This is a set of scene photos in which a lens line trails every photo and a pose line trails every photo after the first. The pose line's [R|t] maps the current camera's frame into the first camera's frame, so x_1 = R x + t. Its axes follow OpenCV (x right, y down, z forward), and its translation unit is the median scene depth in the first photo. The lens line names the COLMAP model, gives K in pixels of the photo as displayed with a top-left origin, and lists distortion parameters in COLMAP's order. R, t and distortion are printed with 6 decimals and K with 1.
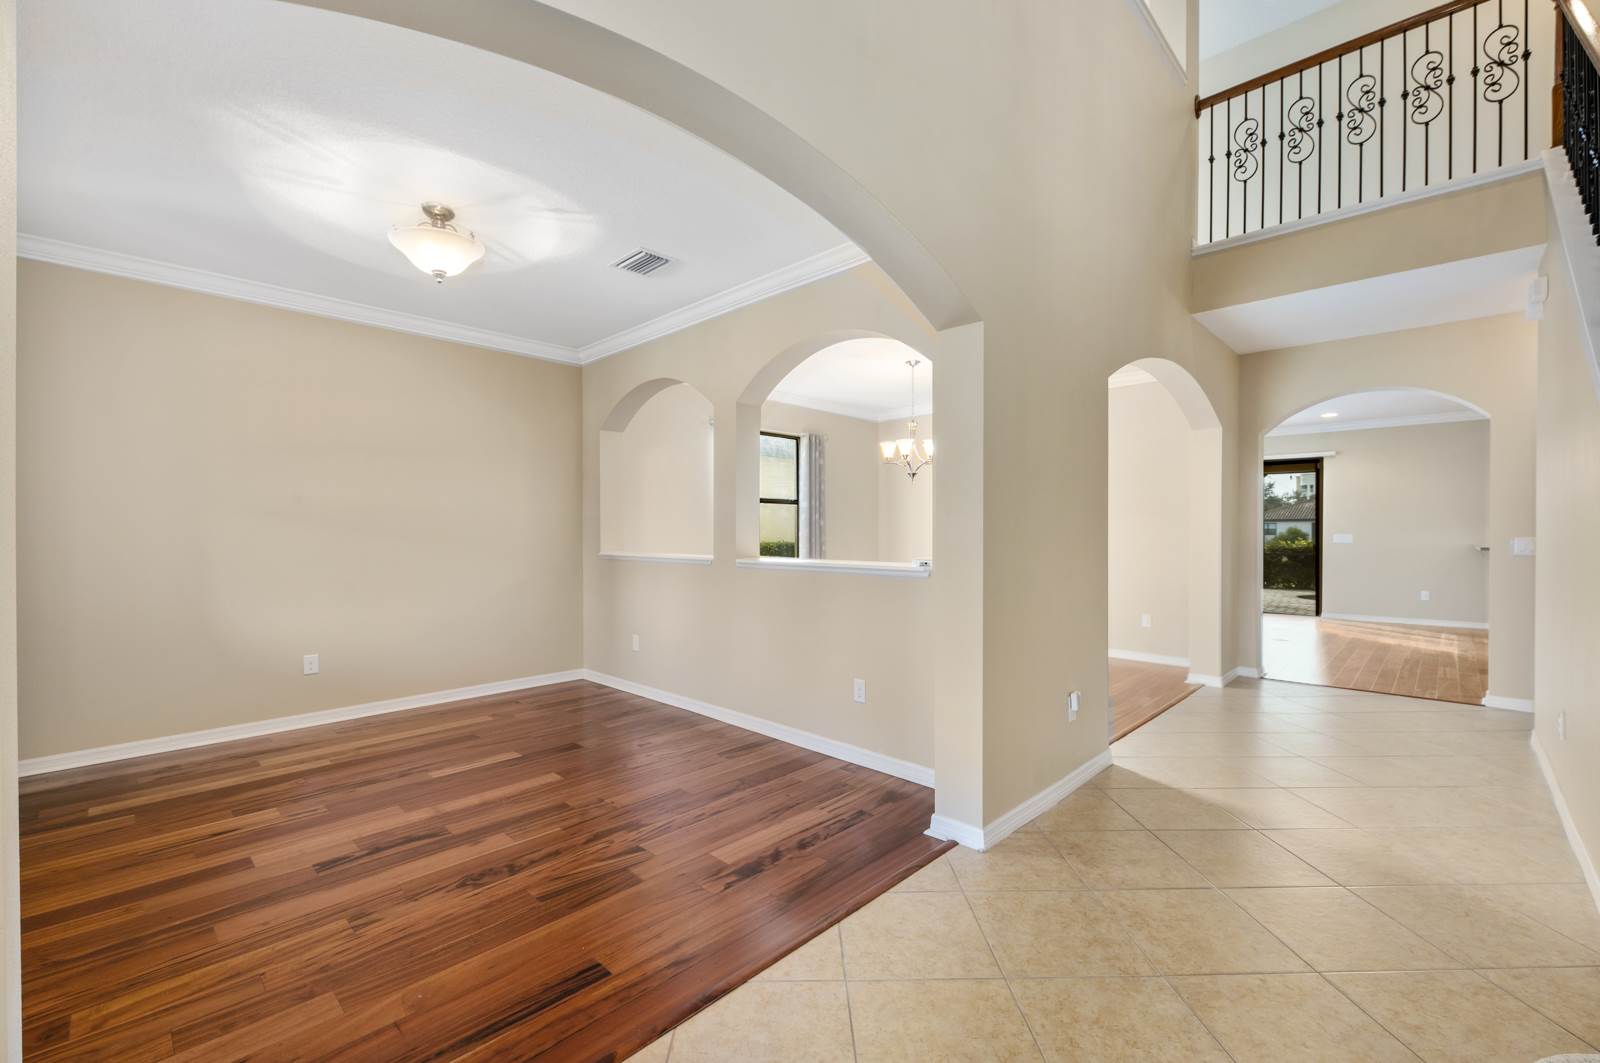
lens RADIAL K [[670.9, 0, 816.5], [0, 670.9, 531.0], [0, 0, 1]] dist [0.016977, -0.005207]
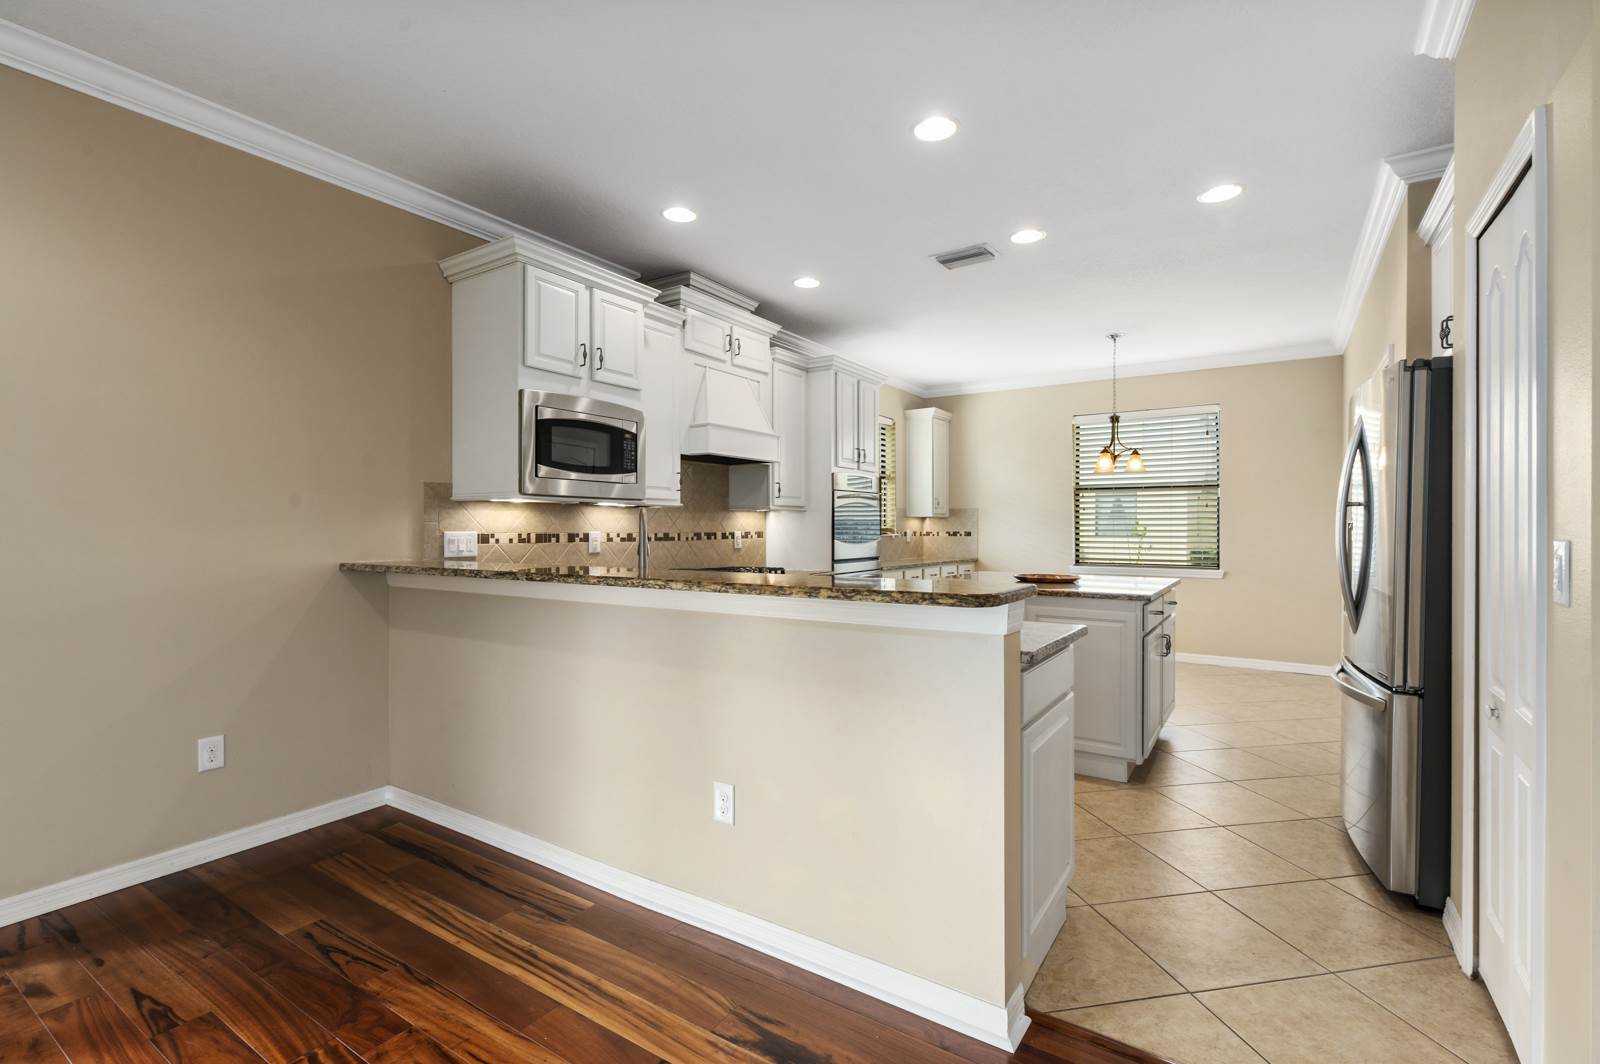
lens RADIAL K [[723.8, 0, 804.2], [0, 723.8, 532.3], [0, 0, 1]] dist [0.007497, 0.000040]
pose [[-0.179180, -0.004392, 0.983807, 1.689747], [0.000410, 0.999990, 0.004539, 0.006003], [-0.983816, 0.001217, -0.179176, 2.468768]]
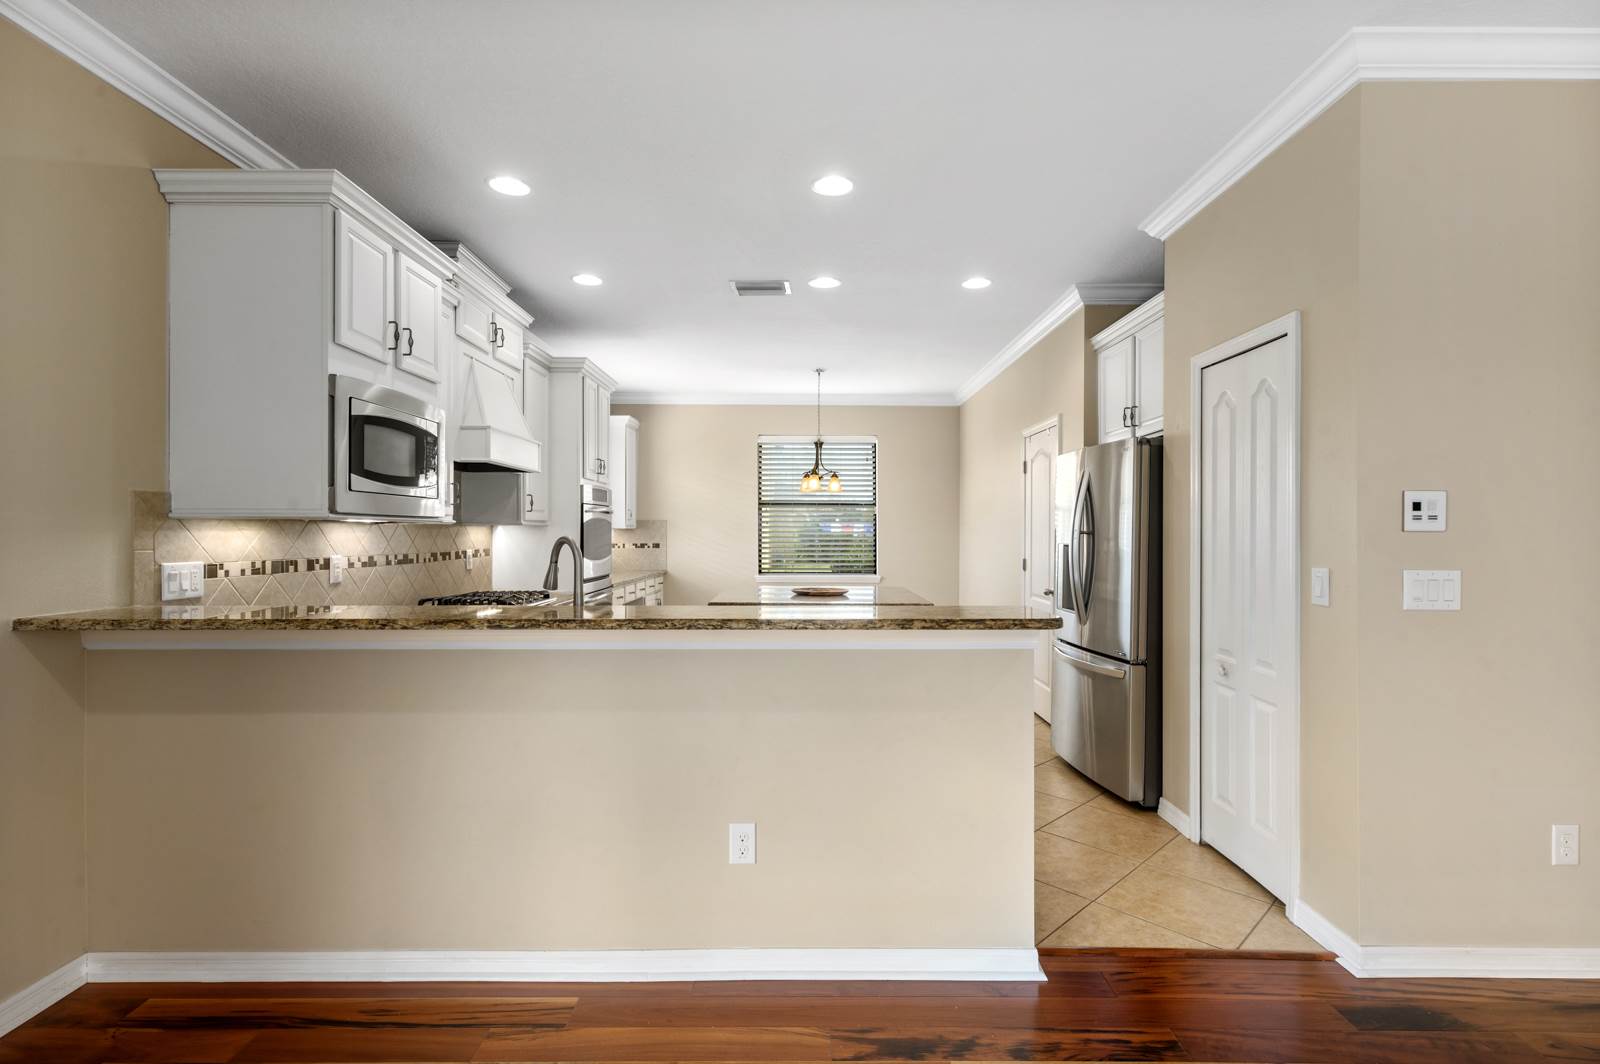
lens RADIAL K [[750.1, 0, 806.8], [0, 750.1, 535.5], [0, 0, 1]] dist [0.017433, -0.008854]
pose [[-0.690227, -0.003753, 0.723583, 1.846730], [-0.001103, 0.999991, 0.004134, -0.025221], [-0.723592, 0.002055, -0.690225, 2.892998]]
